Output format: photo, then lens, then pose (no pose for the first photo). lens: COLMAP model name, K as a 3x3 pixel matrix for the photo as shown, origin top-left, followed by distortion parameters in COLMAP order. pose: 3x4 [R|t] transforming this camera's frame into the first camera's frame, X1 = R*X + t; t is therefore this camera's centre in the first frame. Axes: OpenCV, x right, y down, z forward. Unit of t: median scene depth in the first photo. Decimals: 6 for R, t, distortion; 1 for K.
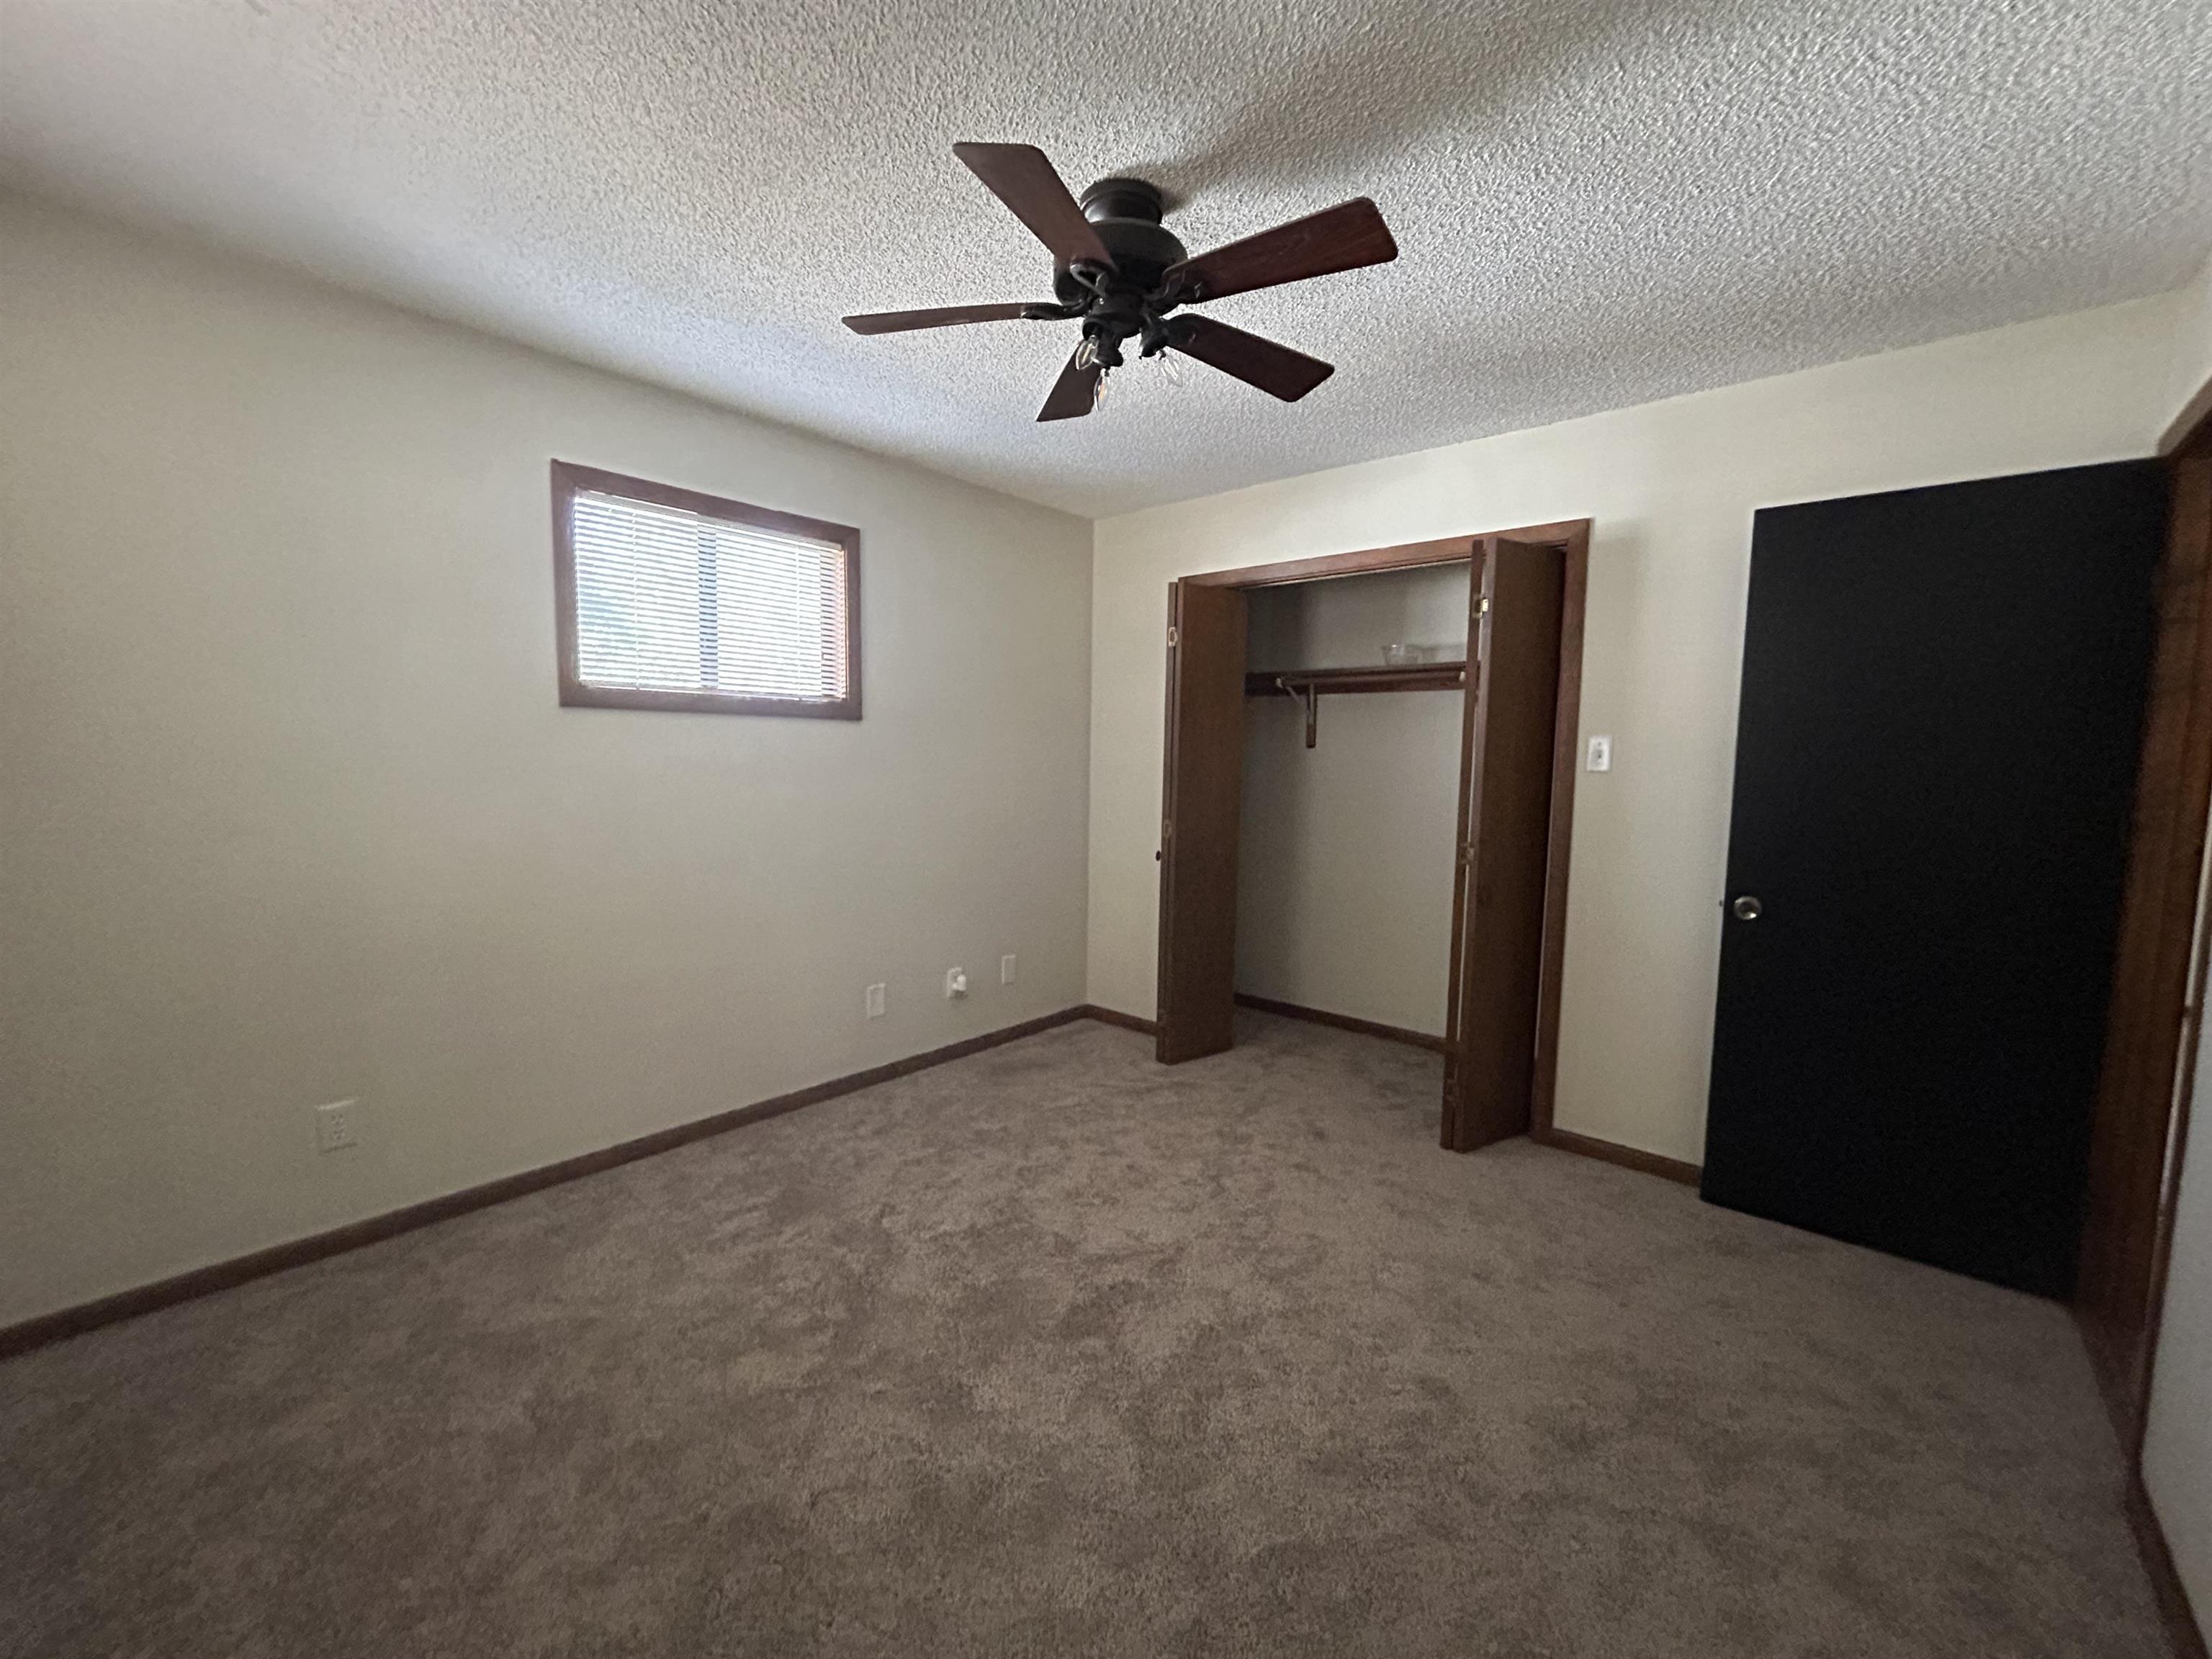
lens RADIAL K [[889.1, 0, 1102.4], [0, 889.1, 833.2], [0, 0, 1]] dist [0.000283, 0.000039]
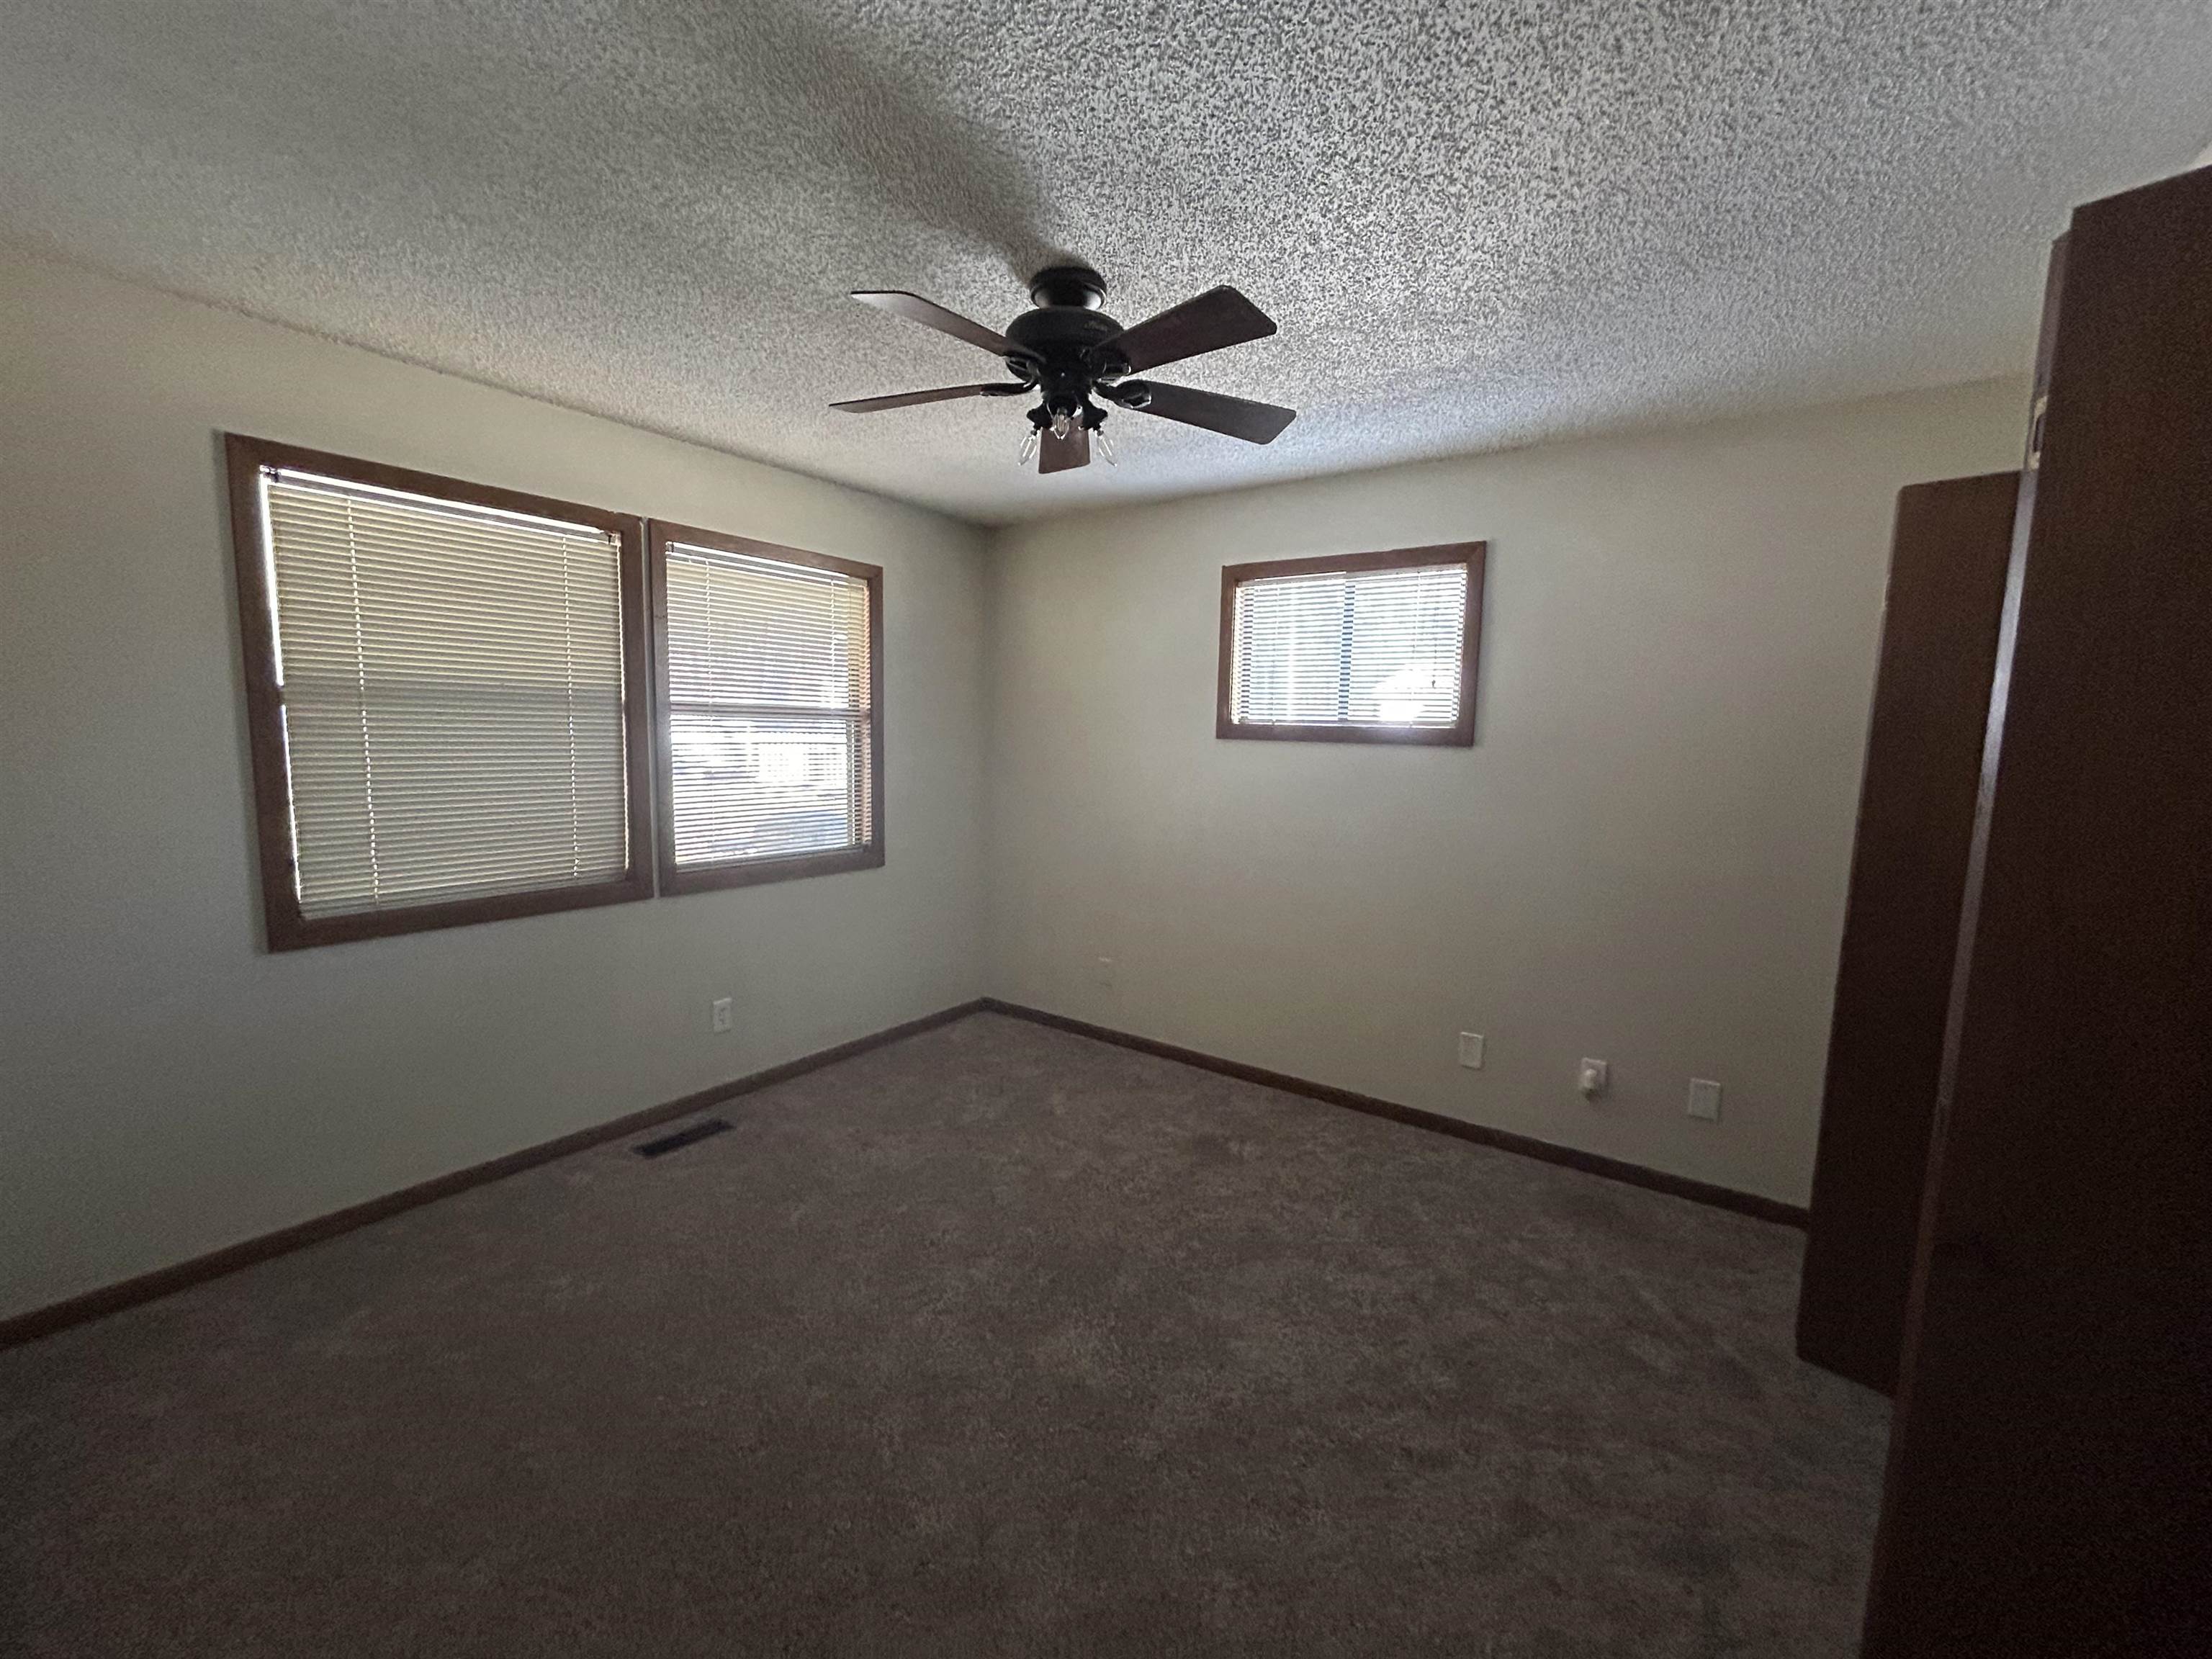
lens RADIAL K [[889.1, 0, 1102.4], [0, 889.1, 833.2], [0, 0, 1]] dist [0.000283, 0.000039]
pose [[0.108177, 0.102068, -0.988878, 0.686907], [-0.113306, 0.989499, 0.089737, -0.085170], [0.987654, 0.102338, 0.118606, 0.570025]]
